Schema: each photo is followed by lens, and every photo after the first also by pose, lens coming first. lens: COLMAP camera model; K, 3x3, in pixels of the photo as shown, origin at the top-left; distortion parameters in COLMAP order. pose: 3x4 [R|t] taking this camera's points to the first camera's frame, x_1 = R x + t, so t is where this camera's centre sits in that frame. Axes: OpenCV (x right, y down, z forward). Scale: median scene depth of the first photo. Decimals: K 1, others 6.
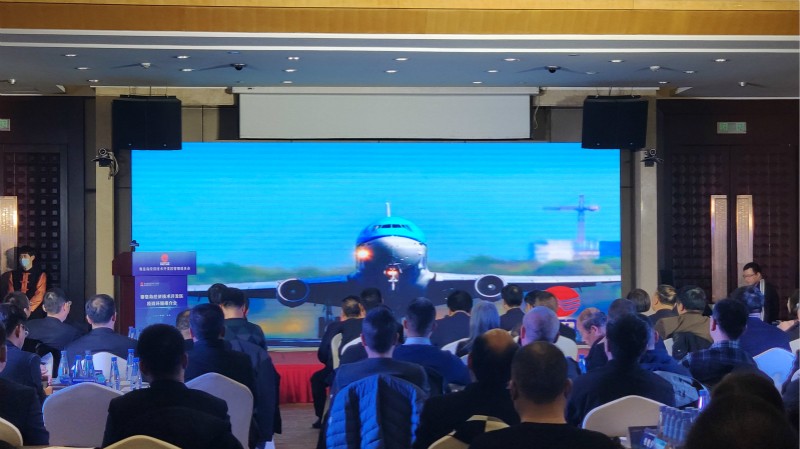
lens RADIAL K [[1673.4, 0, 398.5], [0, 1673.4, 237.1], [0, 0, 1]] dist [0.053792, 0.091815]
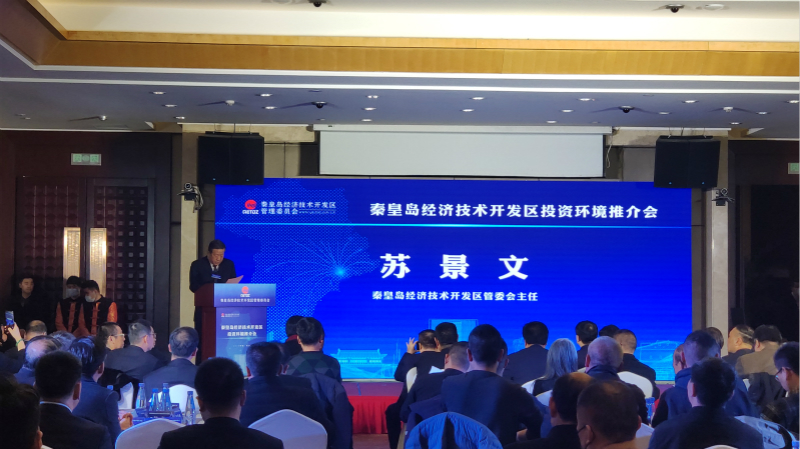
lens RADIAL K [[1578.8, 0, 378.5], [0, 1578.8, 223.0], [0, 0, 1]] dist [0.049898, 0.124614]
pose [[0.998274, 0.010977, -0.057692, -0.002108], [-0.012665, 0.999500, -0.028964, -0.001309], [0.057345, 0.029644, 0.997914, 0.031435]]
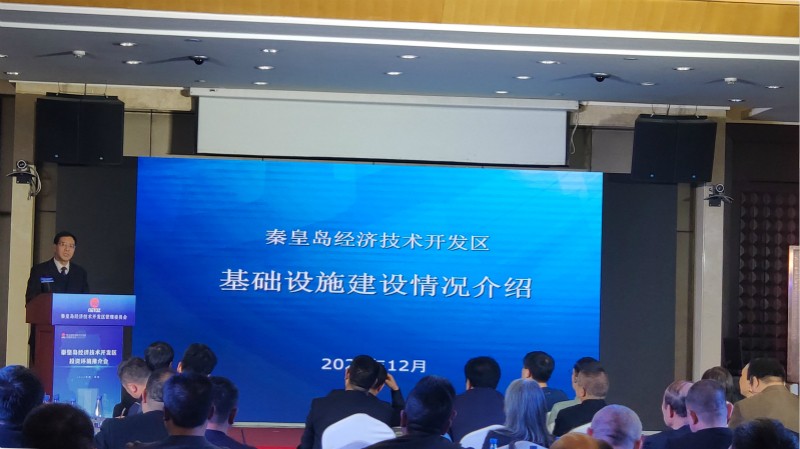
lens RADIAL K [[1962.8, 0, 400.0], [0, 1962.8, 224.5], [0, 0, 1]] dist [0.025960, 0.530365]
pose [[0.999429, 0.032593, 0.008918, -0.006810], [-0.032297, 0.998982, -0.031493, 0.000344], [-0.009935, 0.031187, 0.999464, 0.079518]]
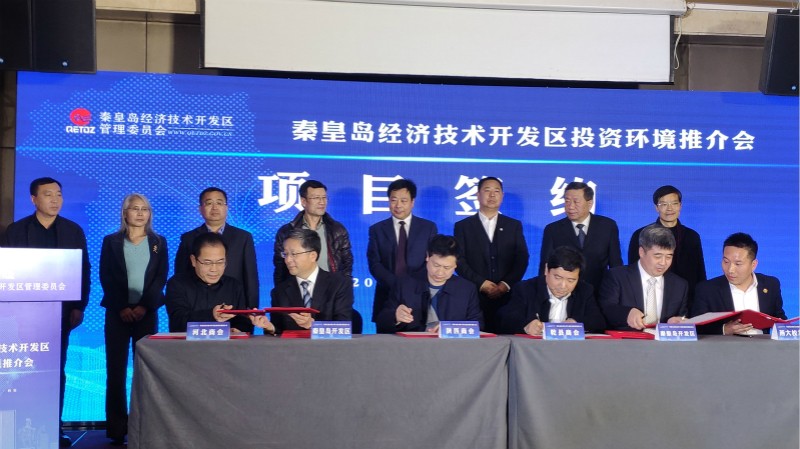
lens RADIAL K [[1004.5, 0, 400.0], [0, 1004.5, 224.5], [0, 0, 1]] dist [0.345701, -1.454559]
pose [[0.998721, 0.014888, 0.048317, -0.041905], [-0.013255, 0.999336, -0.033938, 0.008937], [-0.048790, 0.033254, 0.998255, 0.639007]]
